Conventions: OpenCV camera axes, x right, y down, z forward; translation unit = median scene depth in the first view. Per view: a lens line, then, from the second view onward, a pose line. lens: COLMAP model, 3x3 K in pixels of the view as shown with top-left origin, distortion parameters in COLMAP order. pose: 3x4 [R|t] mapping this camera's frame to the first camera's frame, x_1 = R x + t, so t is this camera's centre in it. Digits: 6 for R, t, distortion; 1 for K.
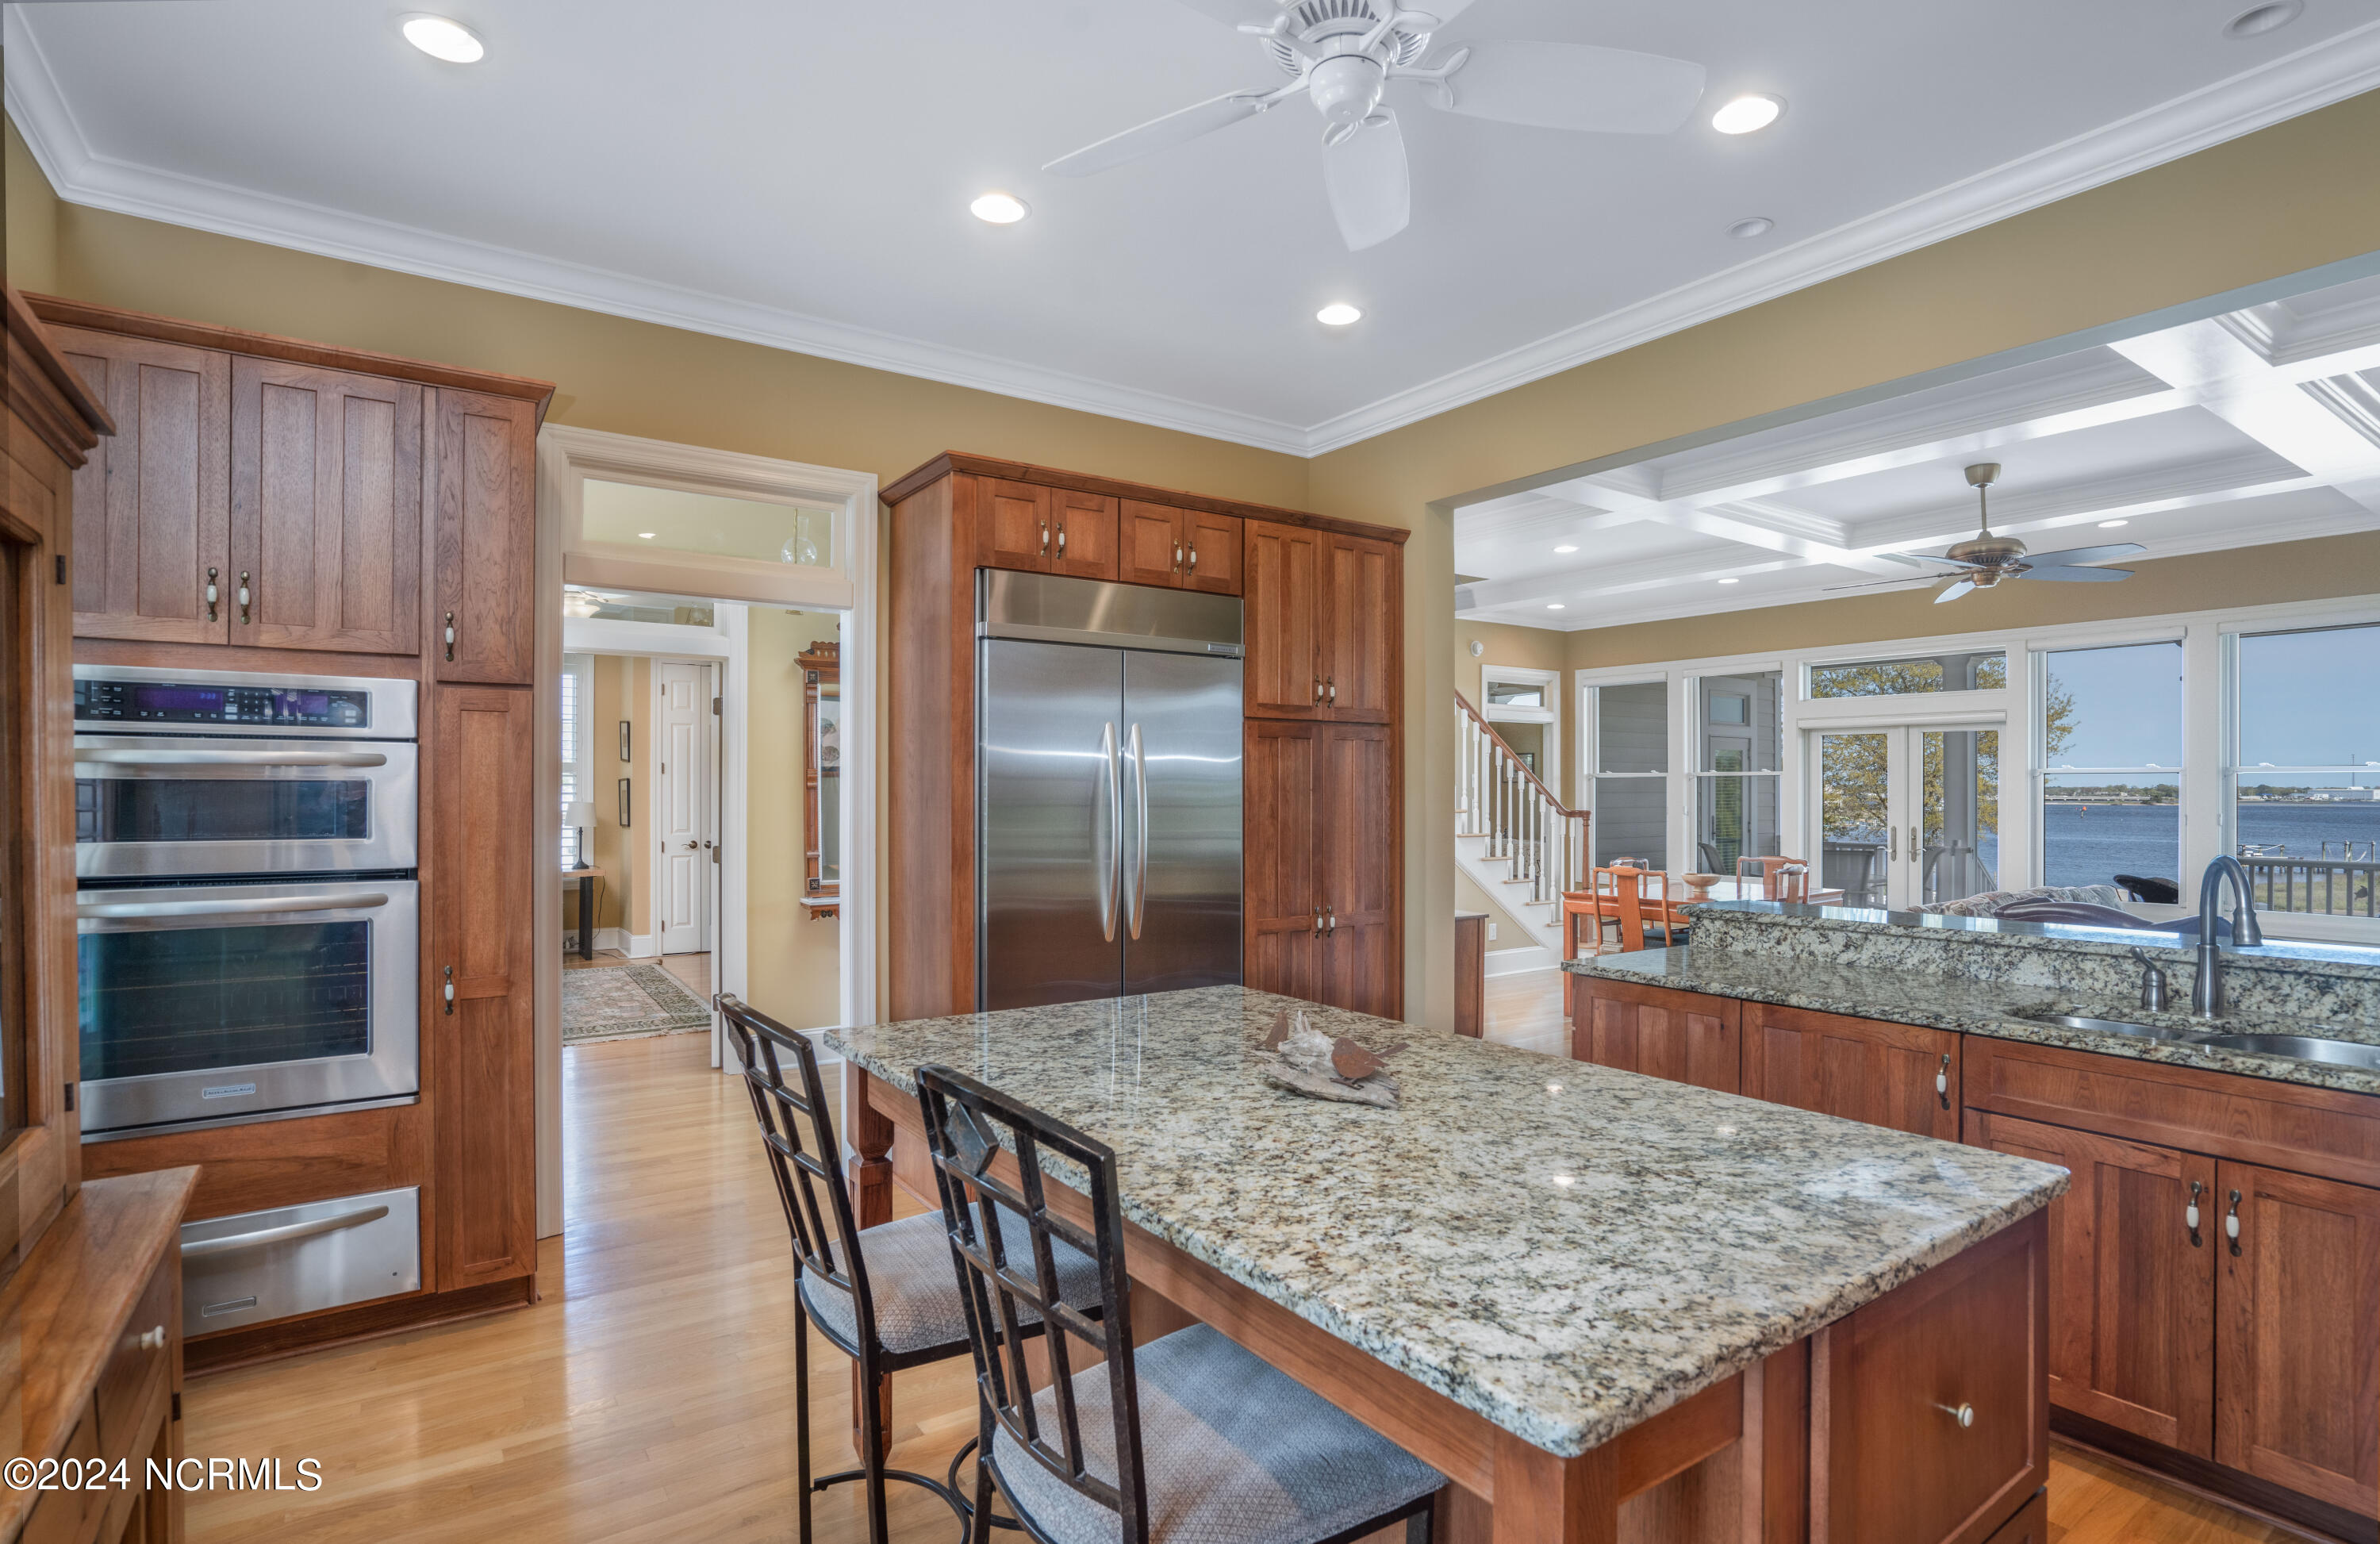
lens RADIAL K [[1206.5, 0, 1196.6], [0, 1206.5, 777.5], [0, 0, 1]] dist [-0.034213, -0.000173]
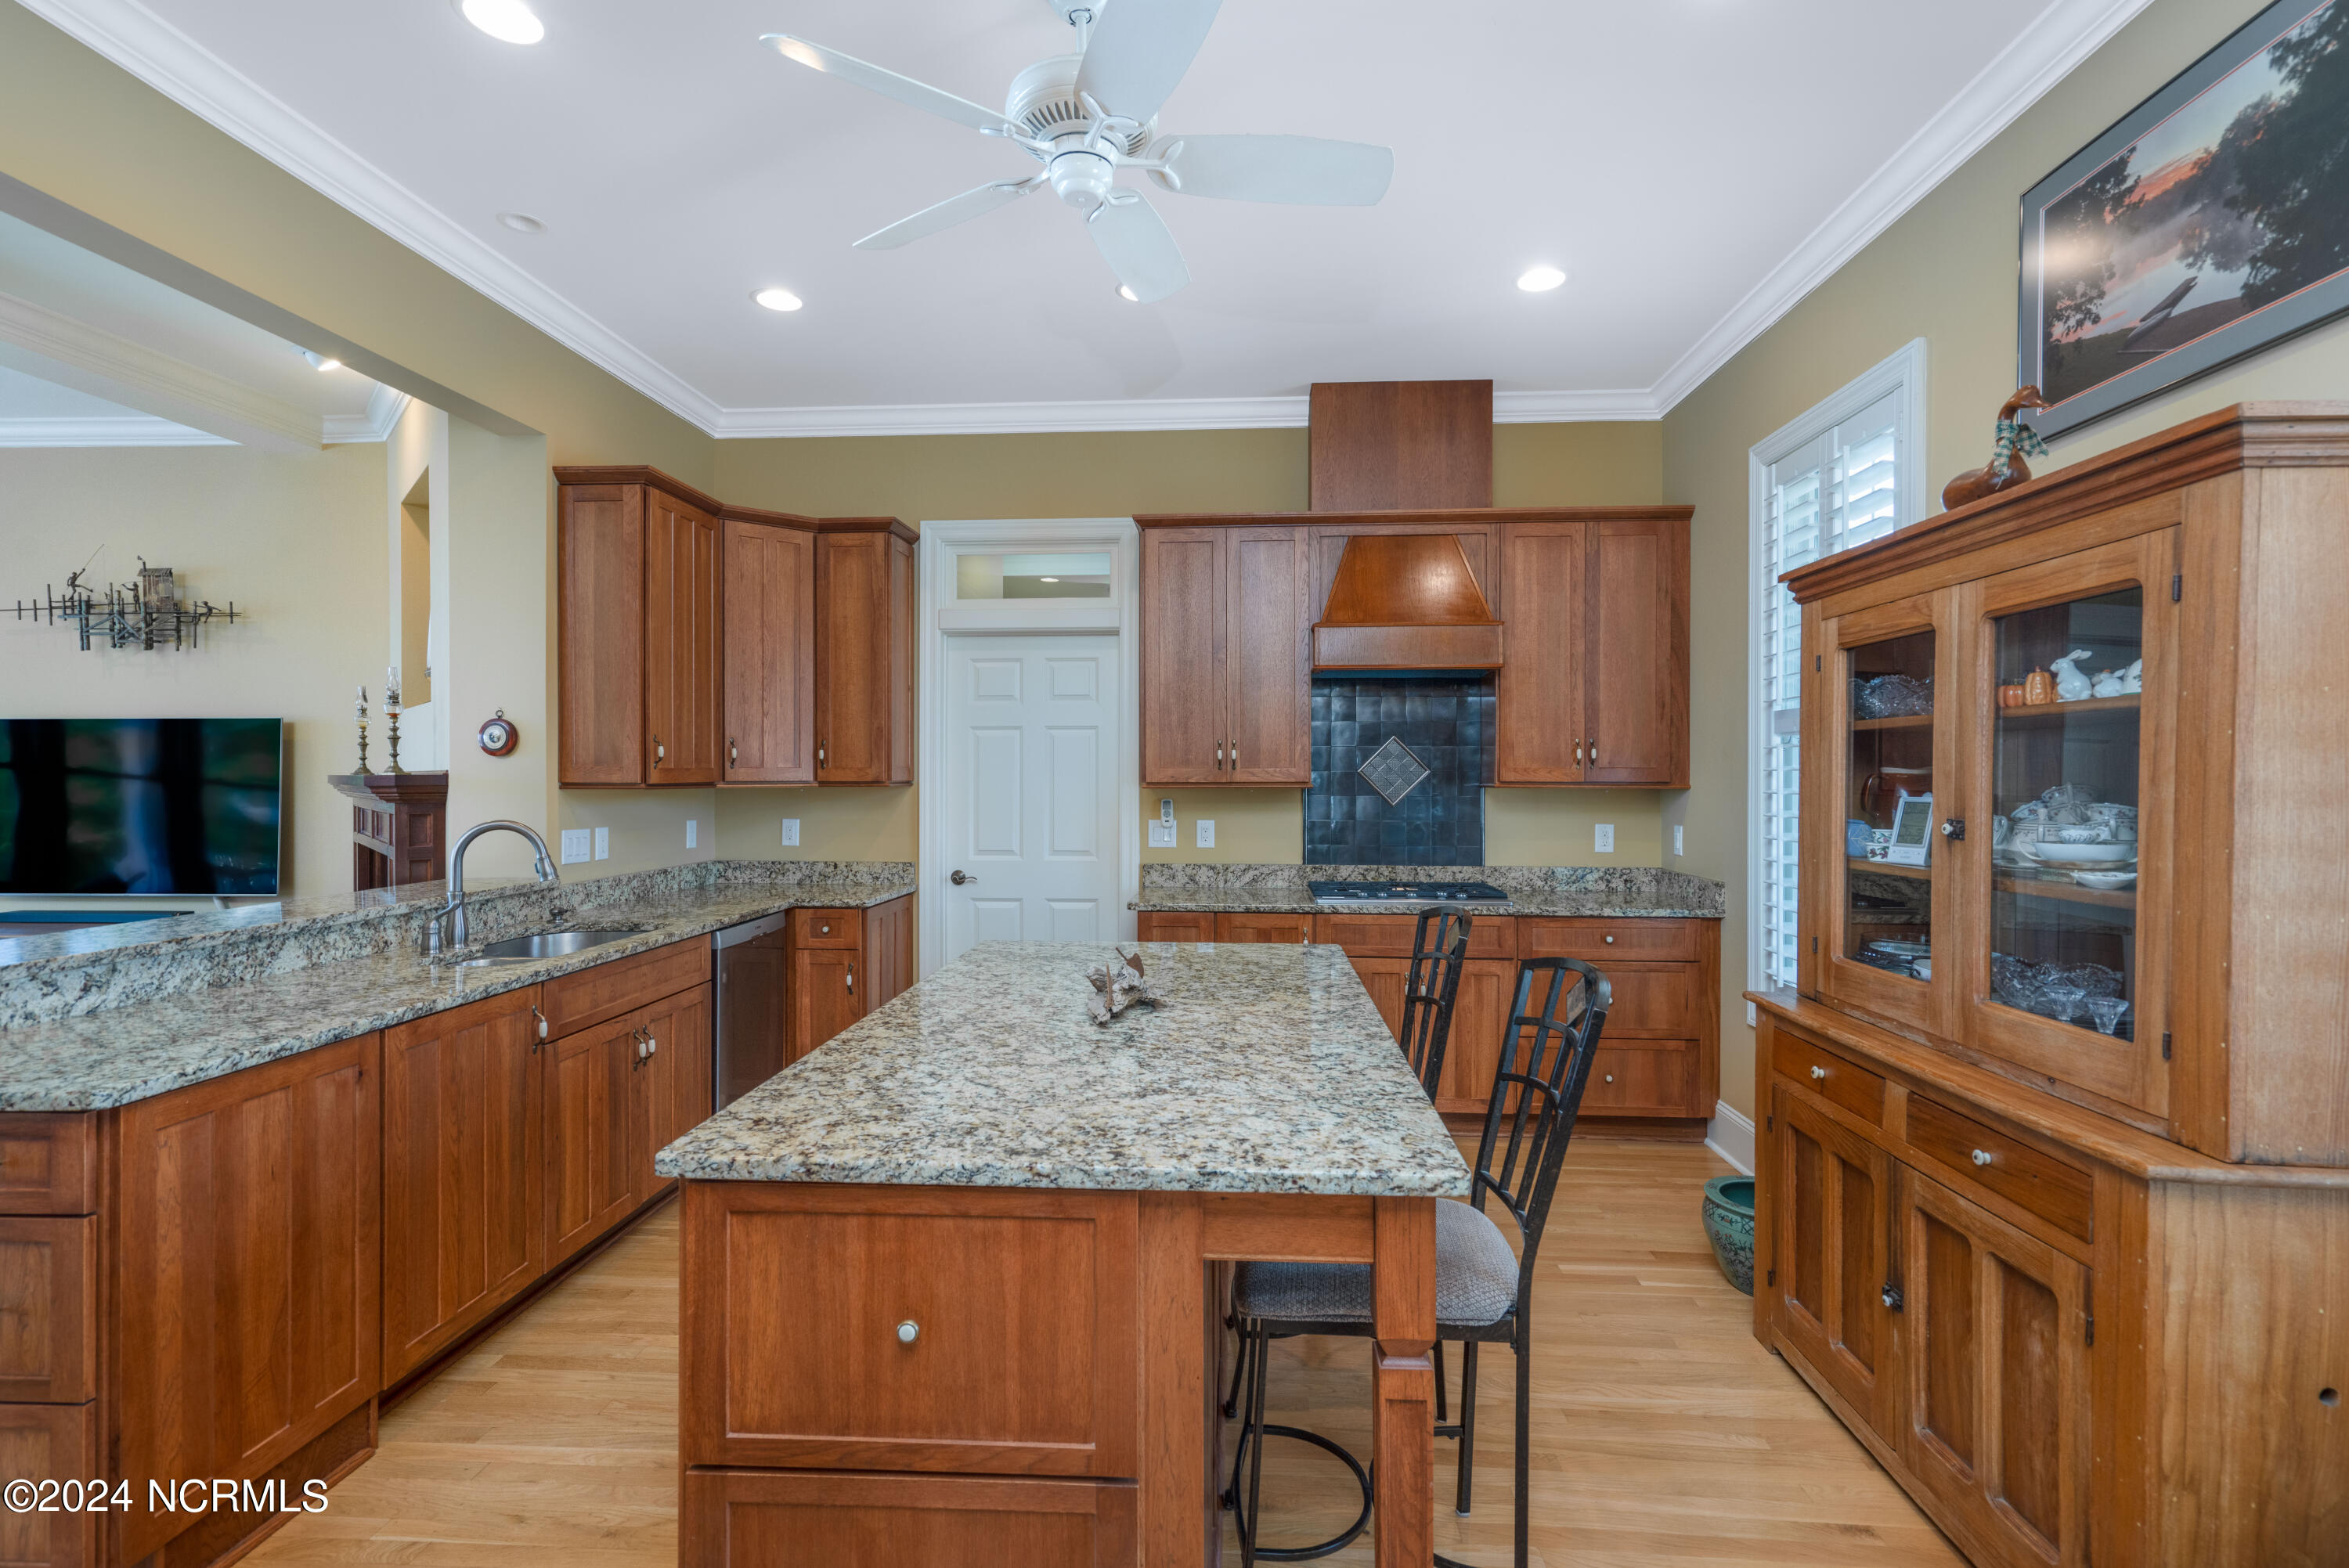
lens RADIAL K [[1130.3, 0, 1162.2], [0, 1130.3, 789.0], [0, 0, 1]] dist [0.005995, 0.003972]
pose [[-0.771598, -0.013031, 0.635977, -0.801040], [-0.006200, 0.999897, 0.012966, 0.011464], [-0.636080, 0.006061, -0.771599, 2.216134]]
